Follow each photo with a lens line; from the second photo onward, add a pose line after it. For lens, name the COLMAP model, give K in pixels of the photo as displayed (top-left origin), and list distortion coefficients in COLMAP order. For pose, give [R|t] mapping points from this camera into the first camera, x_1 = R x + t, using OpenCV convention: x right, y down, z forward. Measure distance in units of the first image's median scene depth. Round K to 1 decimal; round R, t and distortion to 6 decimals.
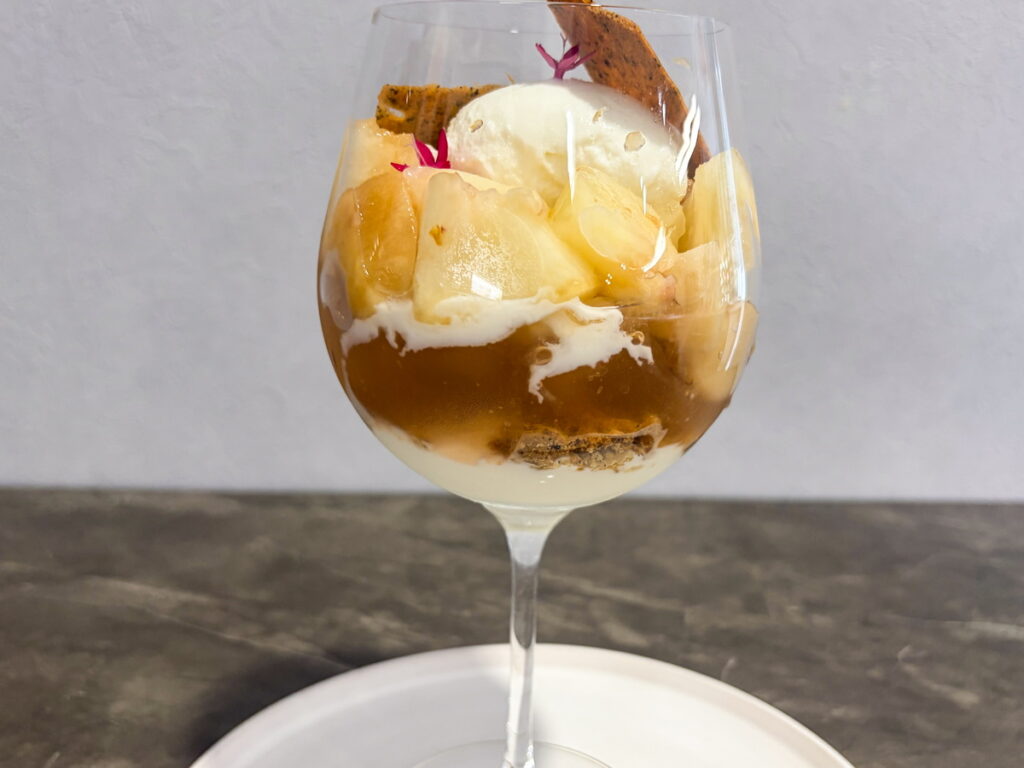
lens RADIAL K [[934.5, 0, 527.8], [0, 934.5, 524.1], [0, 0, 1]] dist [-0.121282, 0.255520]
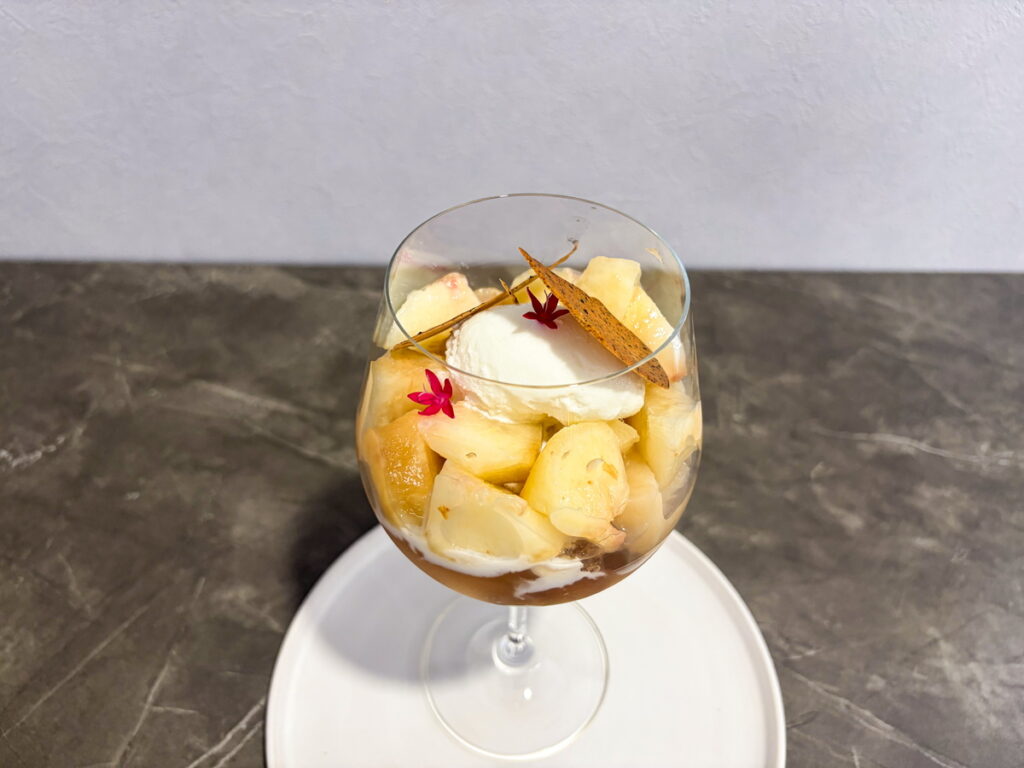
lens RADIAL K [[766.4, 0, 511.7], [0, 766.4, 353.4], [0, 0, 1]] dist [-0.013604, -0.006775]
pose [[0.998794, 0.018386, -0.045525, 0.022218], [0.000627, 0.922380, 0.386284, -0.473950], [0.049094, -0.385847, 0.921256, 0.043040]]
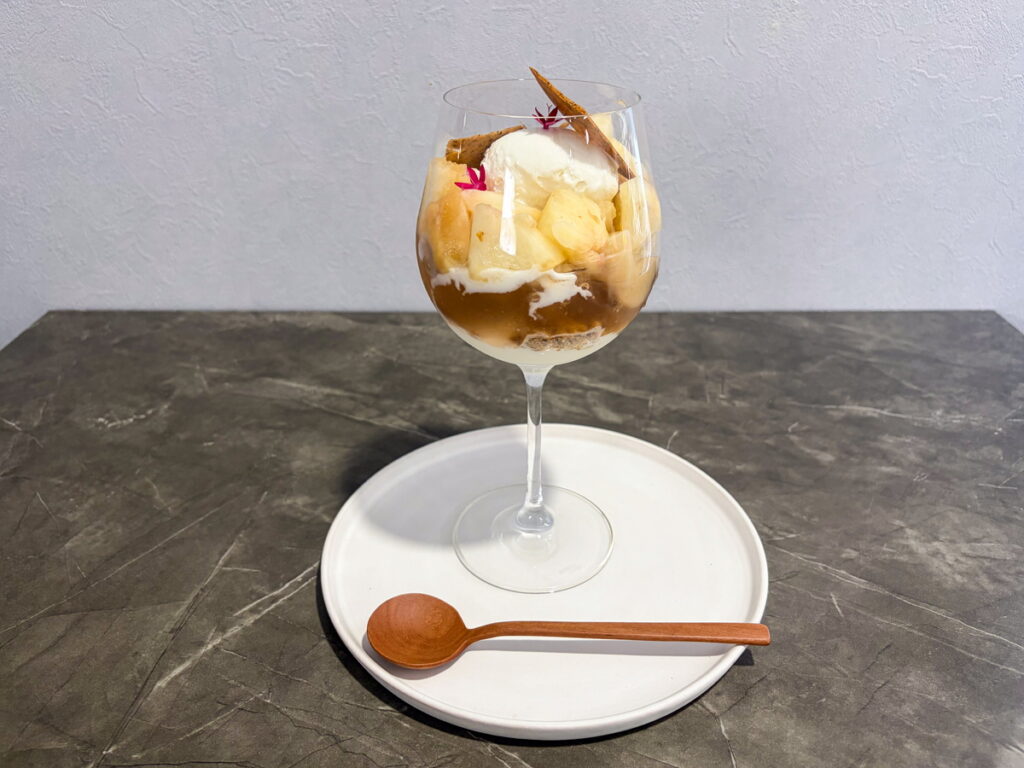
lens RADIAL K [[775.9, 0, 512.0], [0, 775.9, 384.0], [0, 0, 1]] dist [-0.006330, -0.004884]
pose [[0.997367, -0.005833, -0.072290, 0.042309], [0.014792, 0.992170, 0.124020, -0.105425], [0.071000, -0.124762, 0.989643, -0.318645]]
